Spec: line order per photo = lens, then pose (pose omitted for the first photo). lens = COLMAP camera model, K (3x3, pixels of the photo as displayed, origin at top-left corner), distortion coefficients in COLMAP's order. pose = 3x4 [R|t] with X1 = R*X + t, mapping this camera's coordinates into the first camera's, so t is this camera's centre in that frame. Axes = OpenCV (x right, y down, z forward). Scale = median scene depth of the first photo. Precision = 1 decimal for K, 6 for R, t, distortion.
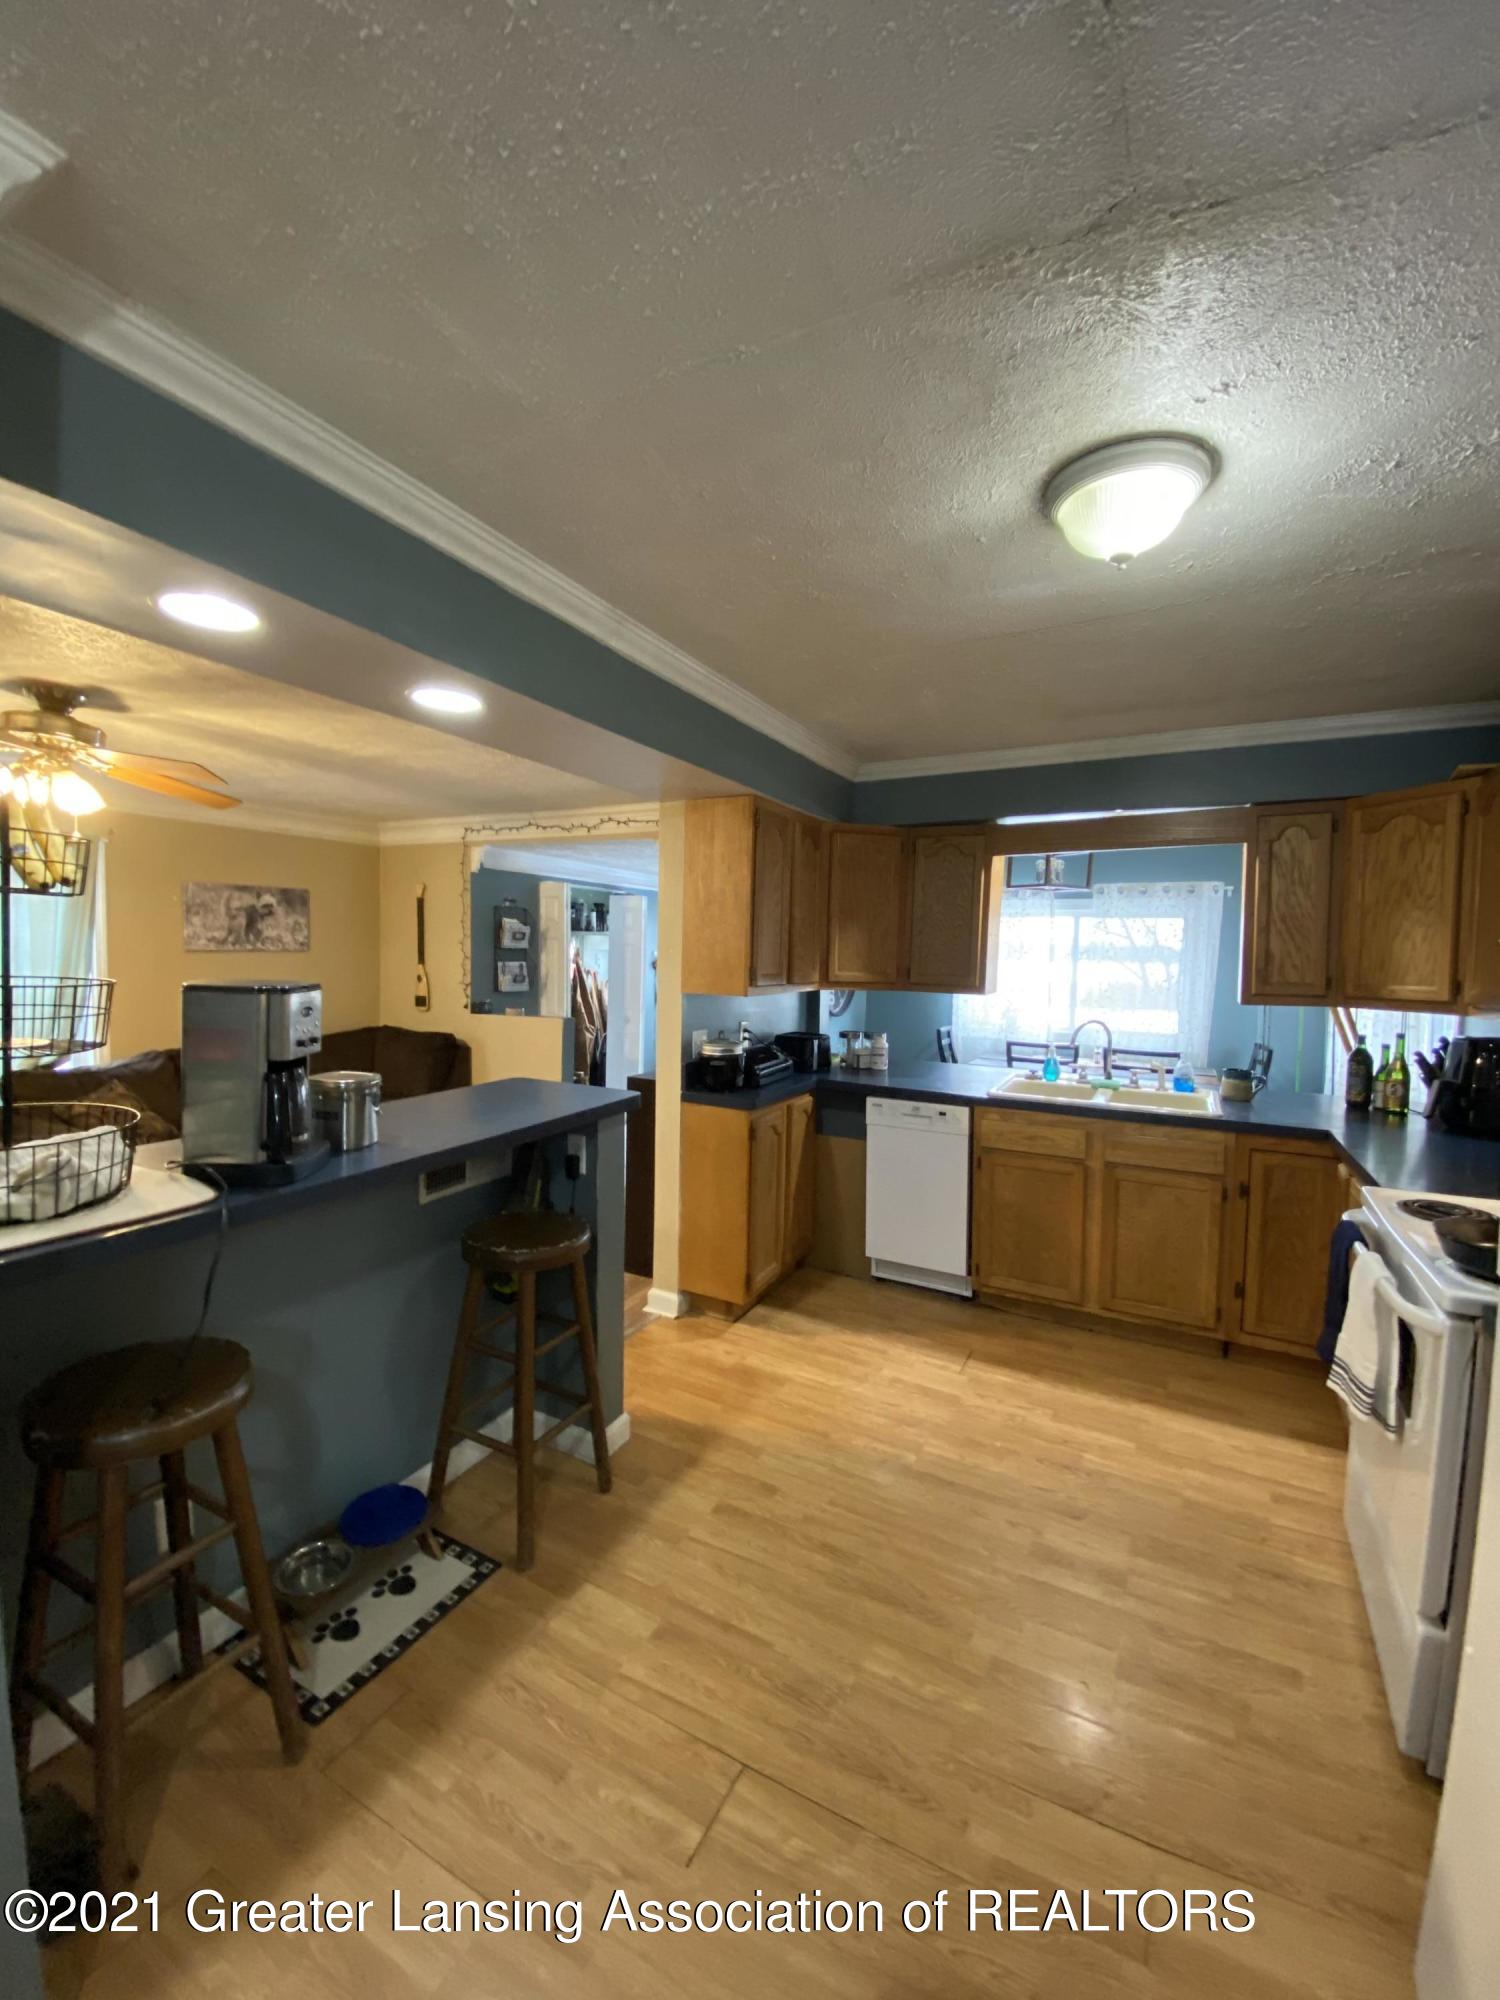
lens RADIAL K [[798.1, 0, 744.5], [0, 798.1, 986.8], [0, 0, 1]] dist [0.037683, -0.039706]
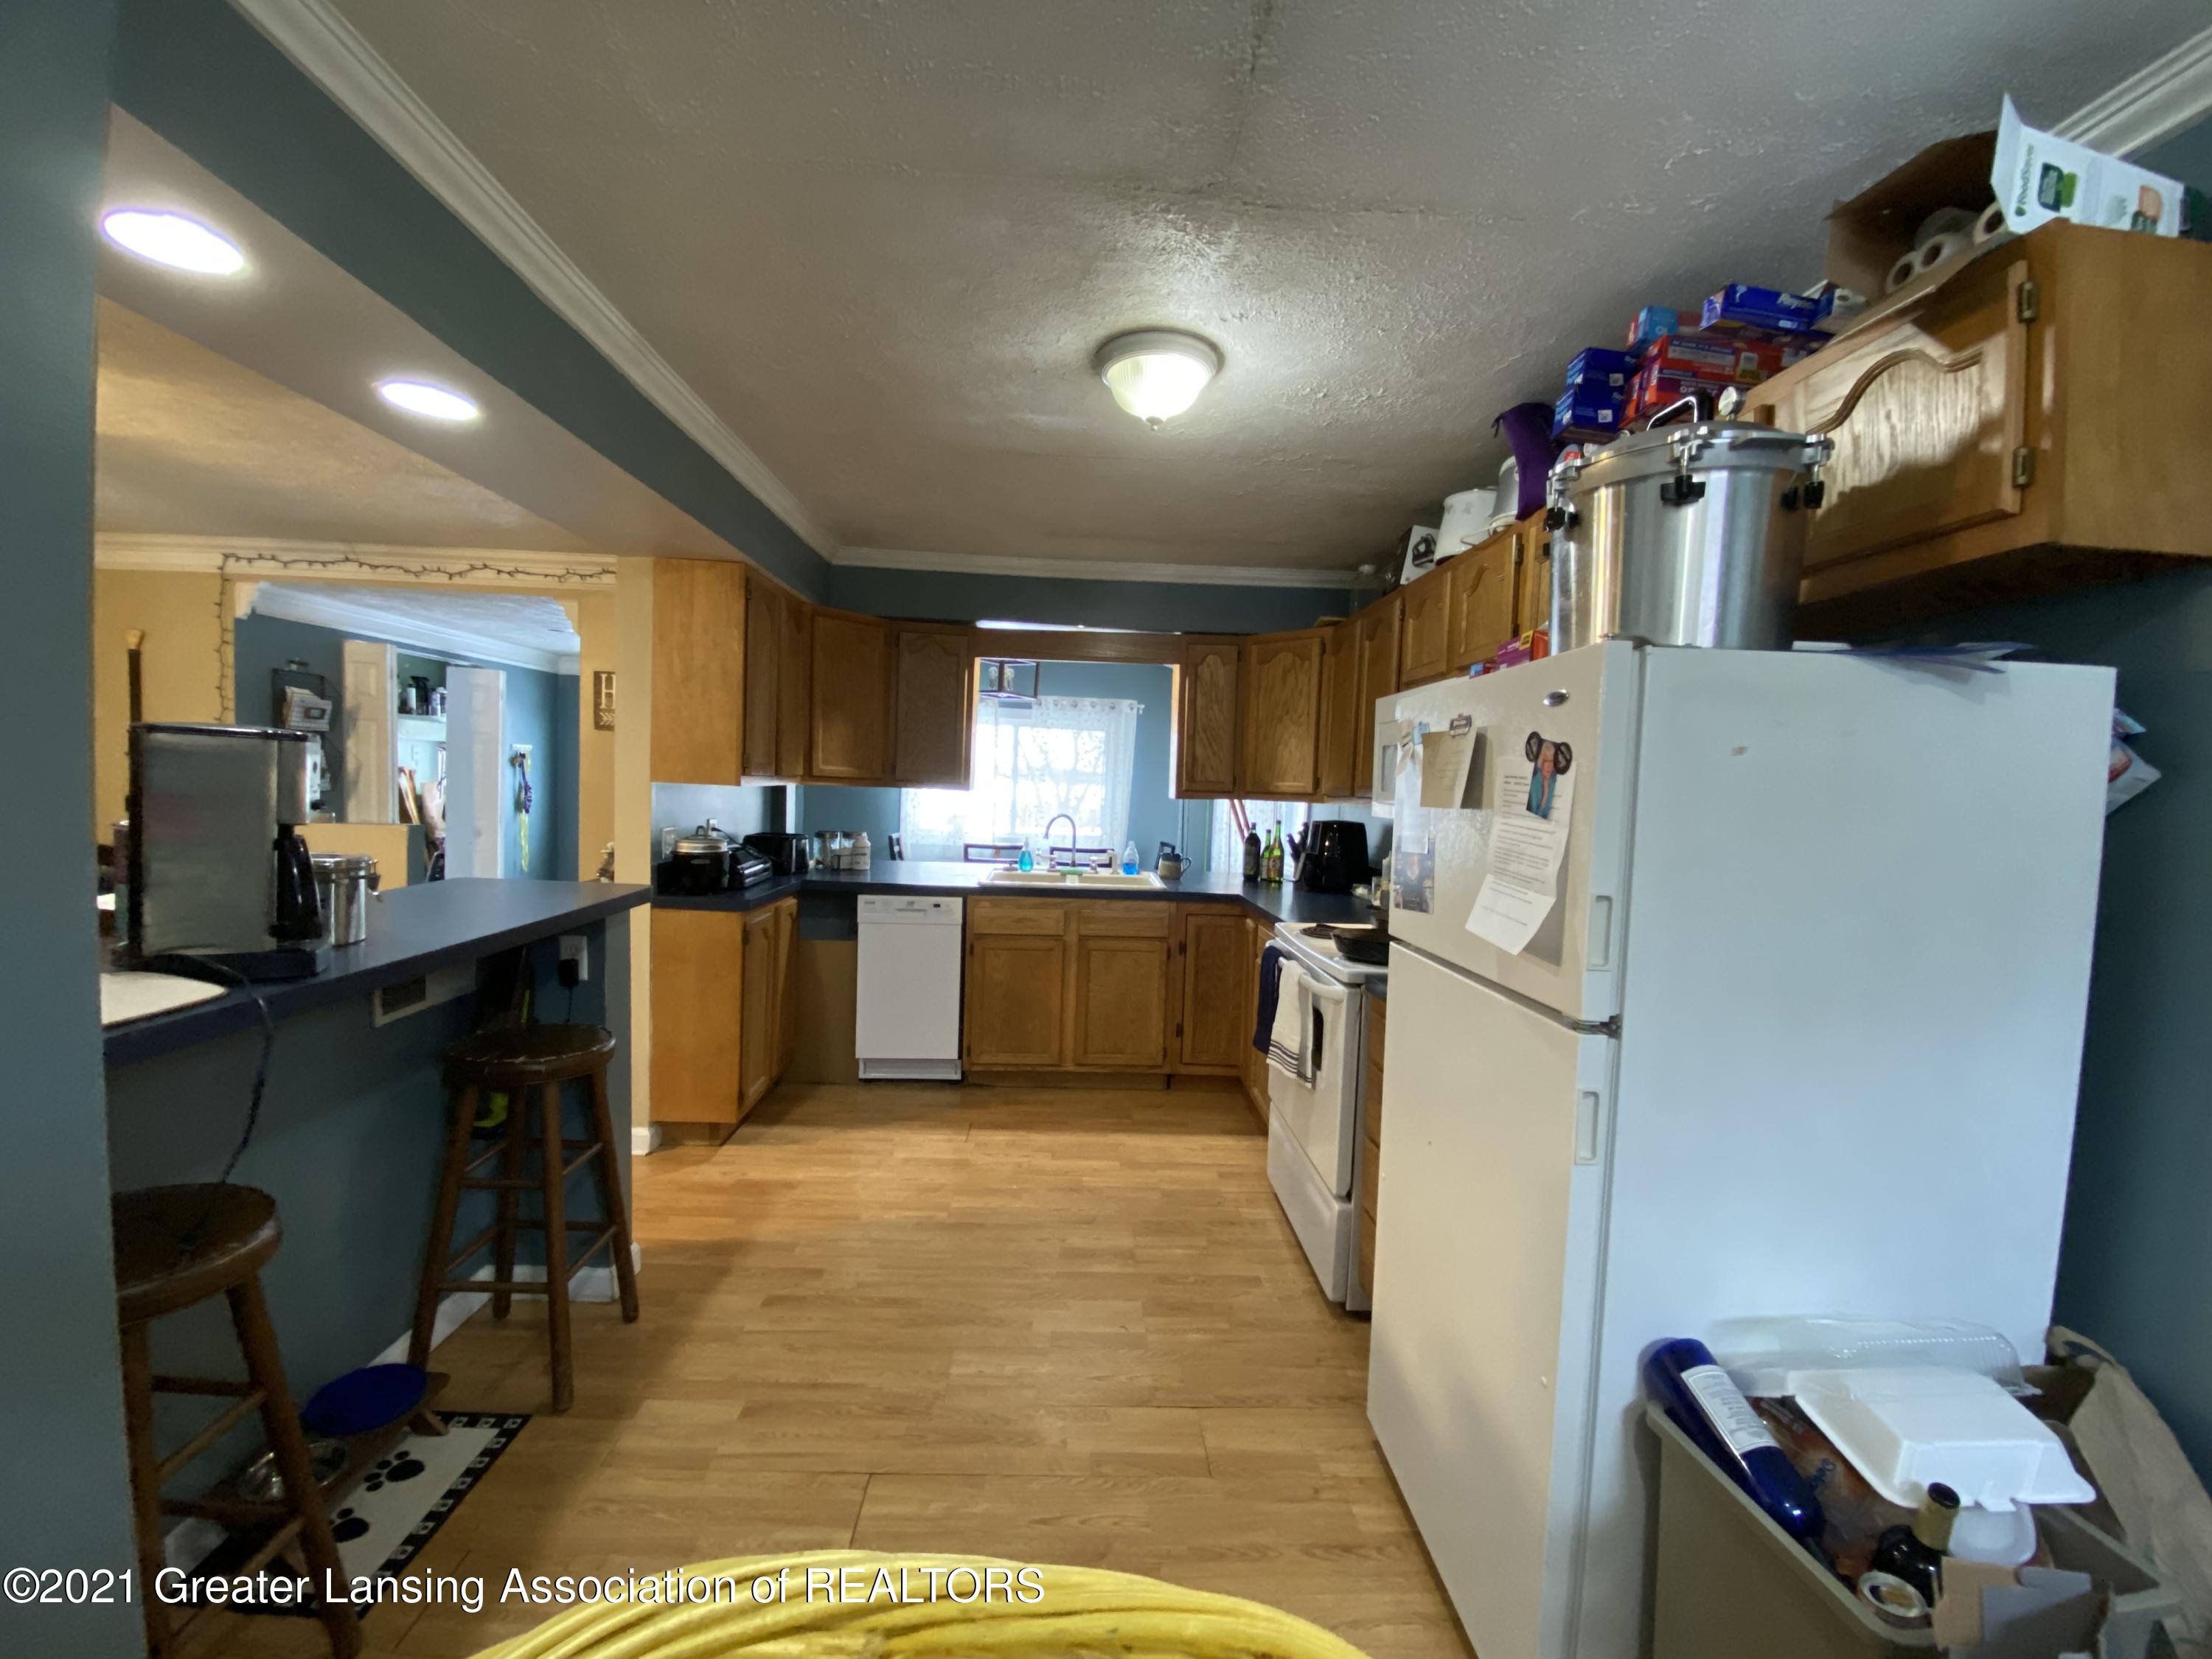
lens RADIAL K [[882.8, 0, 1106.0], [0, 882.8, 829.5], [0, 0, 1]] dist [0.037683, -0.039706]
pose [[0.856823, -0.012698, 0.515455, -0.160225], [-0.000897, 0.999658, 0.026117, 0.034986], [-0.515611, -0.022841, 0.856519, -0.082492]]
